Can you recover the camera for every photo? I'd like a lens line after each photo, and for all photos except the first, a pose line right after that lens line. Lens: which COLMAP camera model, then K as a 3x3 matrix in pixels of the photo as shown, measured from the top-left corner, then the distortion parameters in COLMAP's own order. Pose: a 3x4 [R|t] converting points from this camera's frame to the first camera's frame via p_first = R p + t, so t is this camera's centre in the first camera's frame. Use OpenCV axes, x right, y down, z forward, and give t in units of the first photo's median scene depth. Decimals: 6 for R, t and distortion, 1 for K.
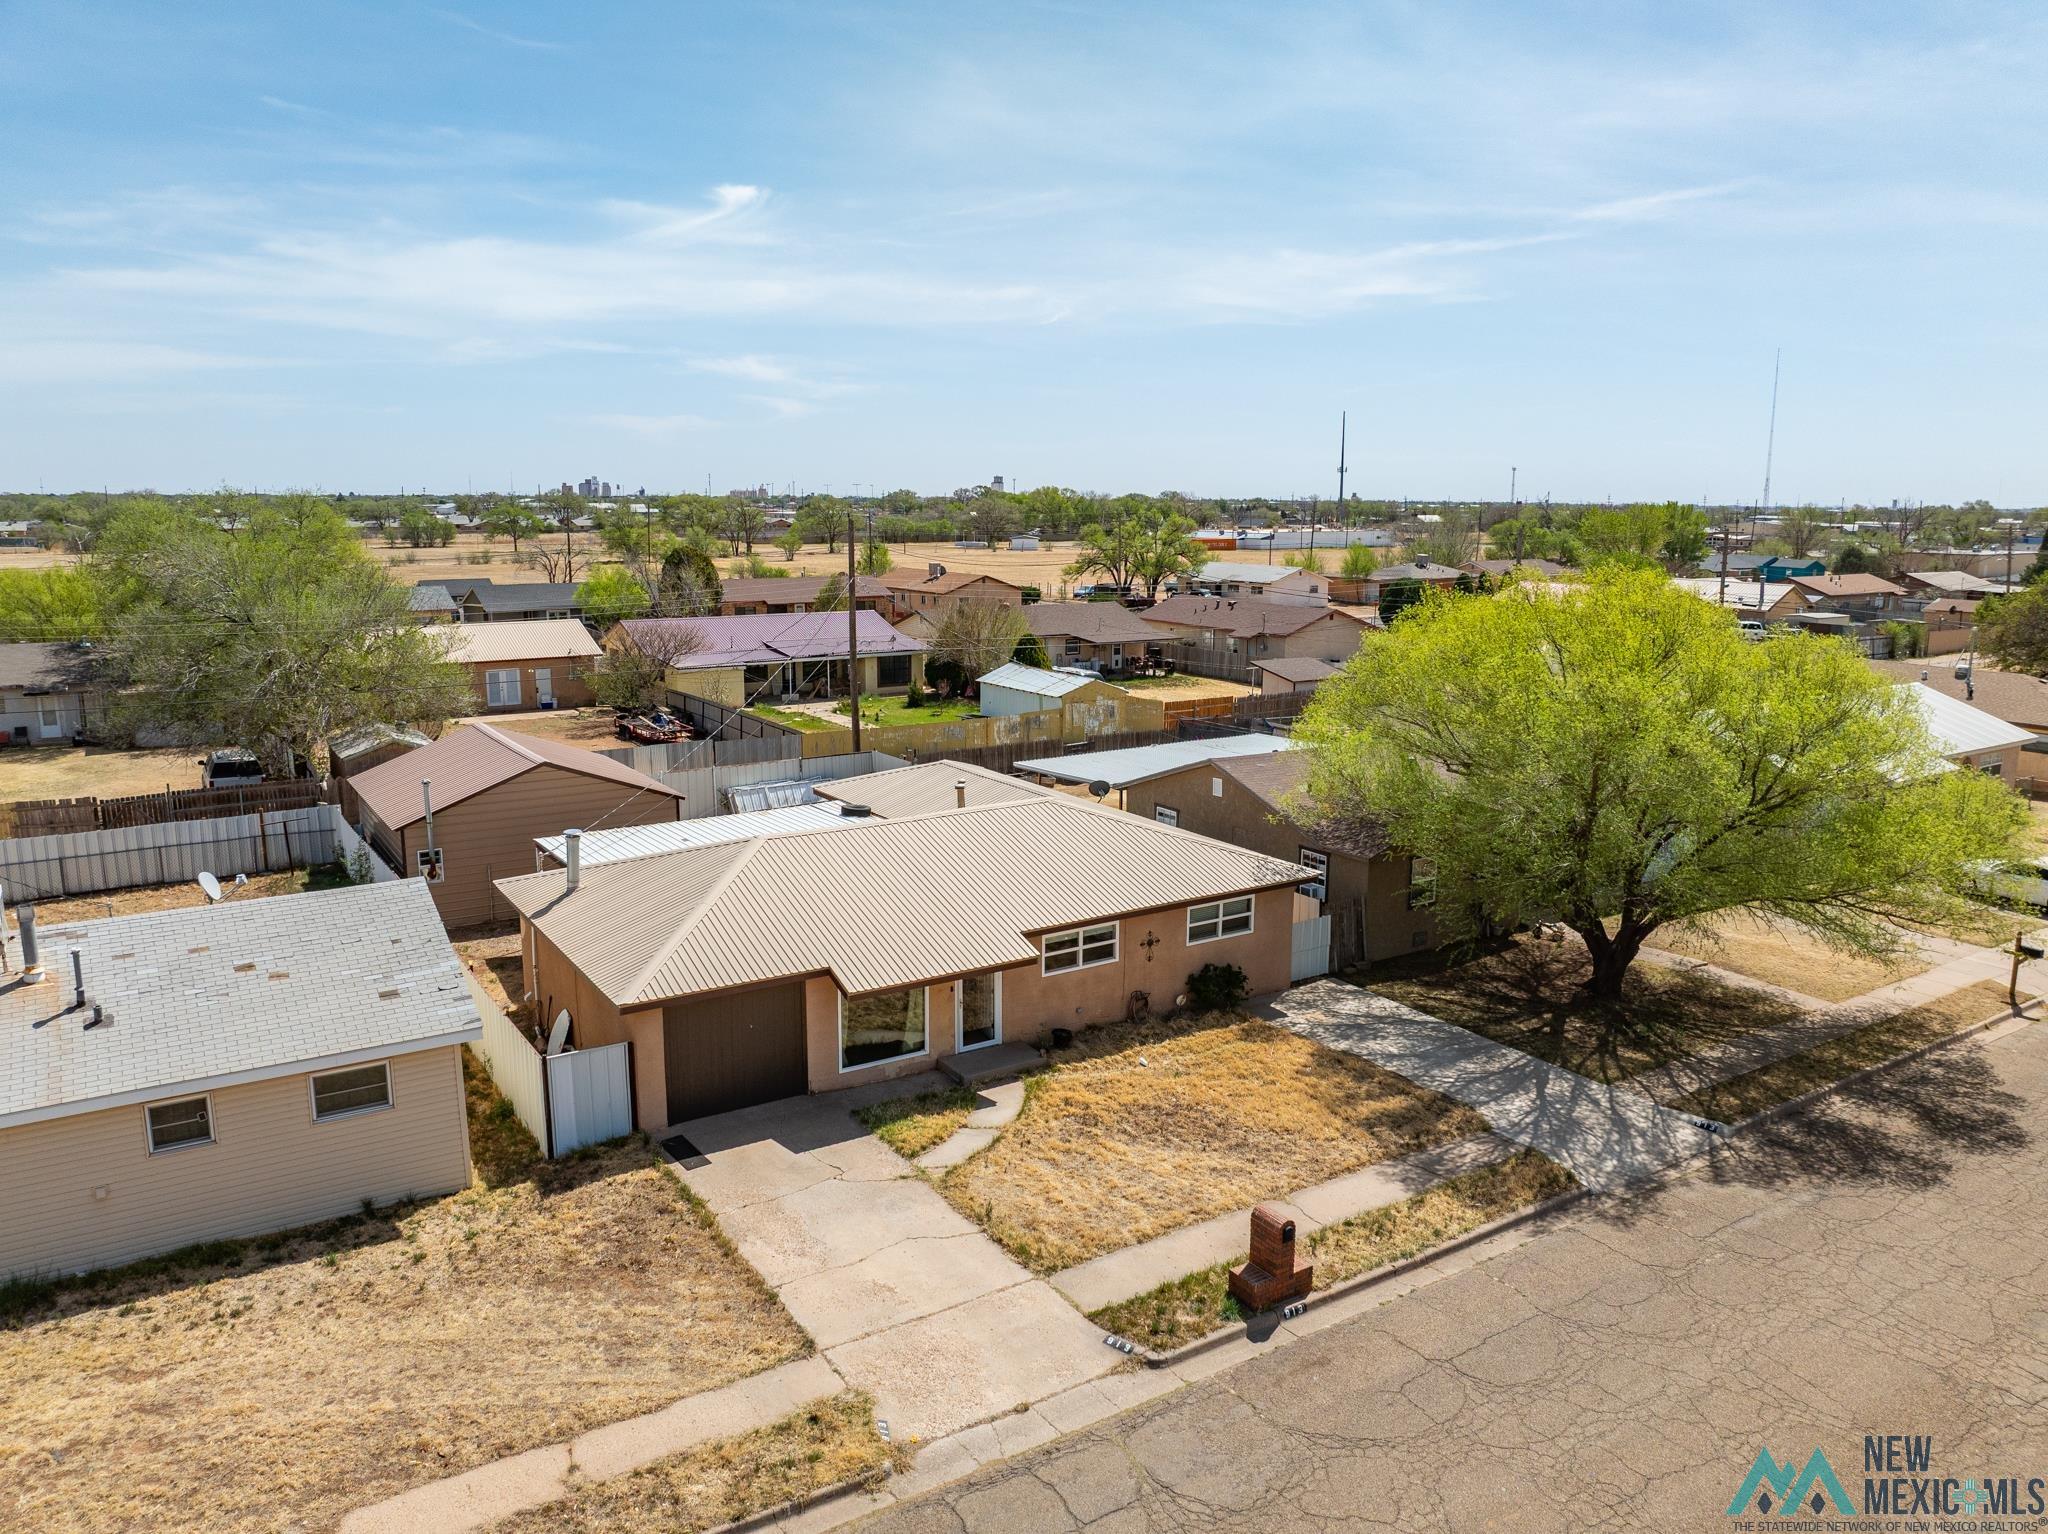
lens RADIAL K [[1435.7, 0, 1034.9], [0, 1435.7, 770.7], [0, 0, 1]] dist [-0.036040, -0.005586]
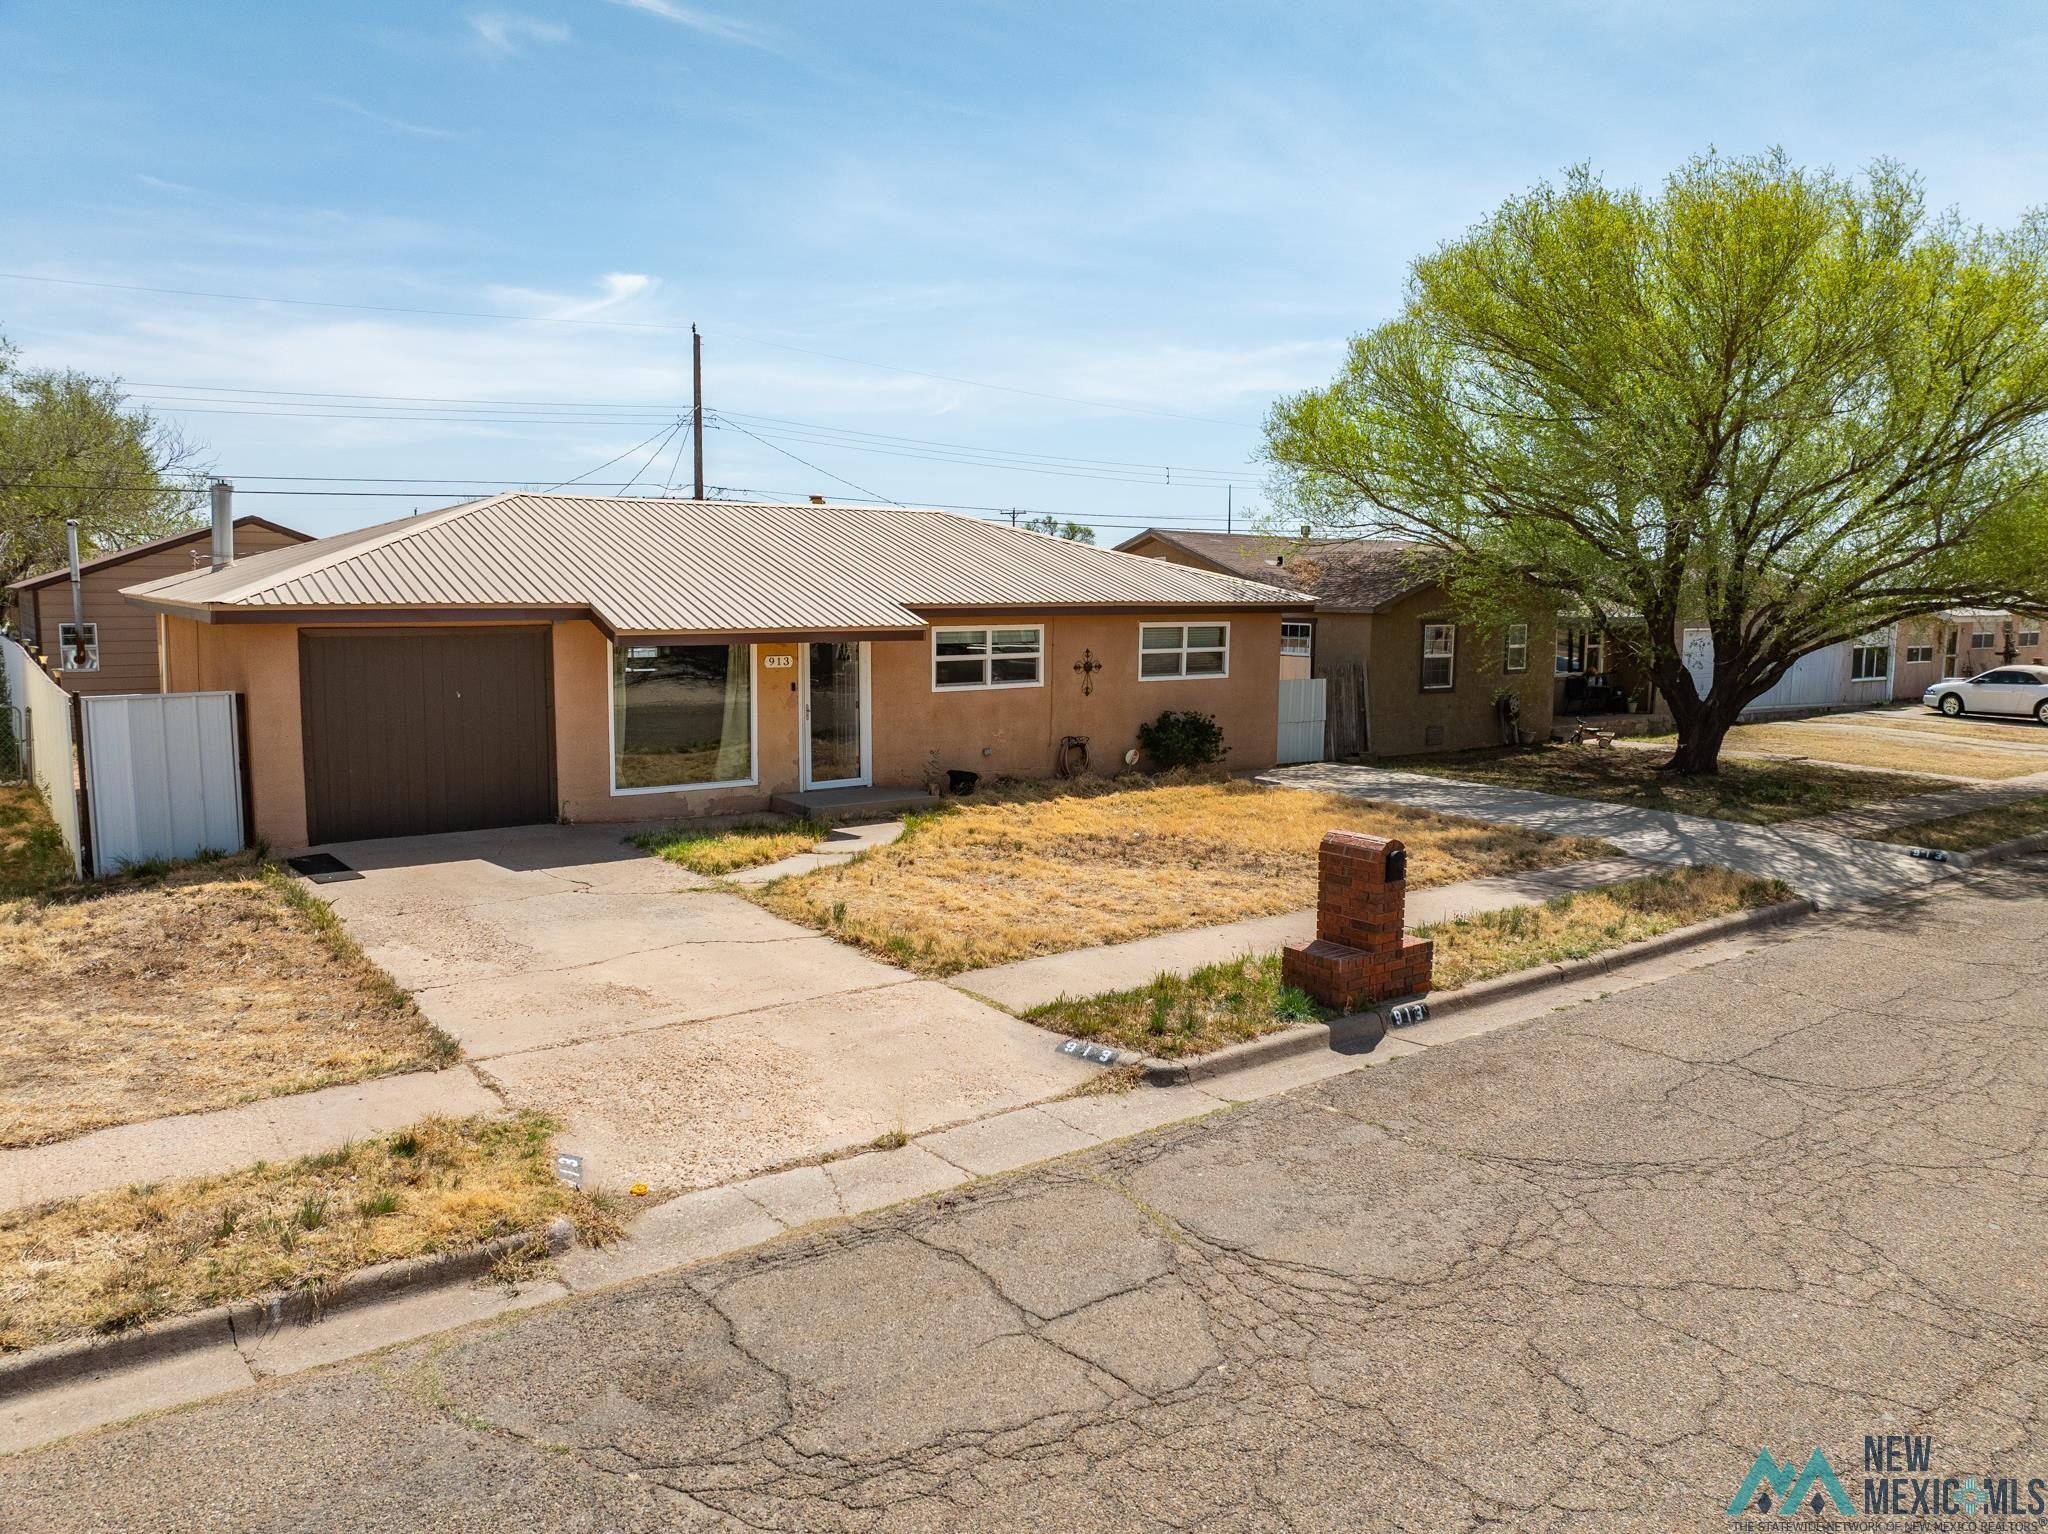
lens RADIAL K [[1435.7, 0, 1034.9], [0, 1435.7, 770.7], [0, 0, 1]] dist [-0.036040, -0.005586]
pose [[0.997102, -0.006273, 0.075823, 0.002213], [0.010755, 0.998208, -0.058859, 0.261400], [-0.075318, 0.059504, 0.995383, 0.389460]]
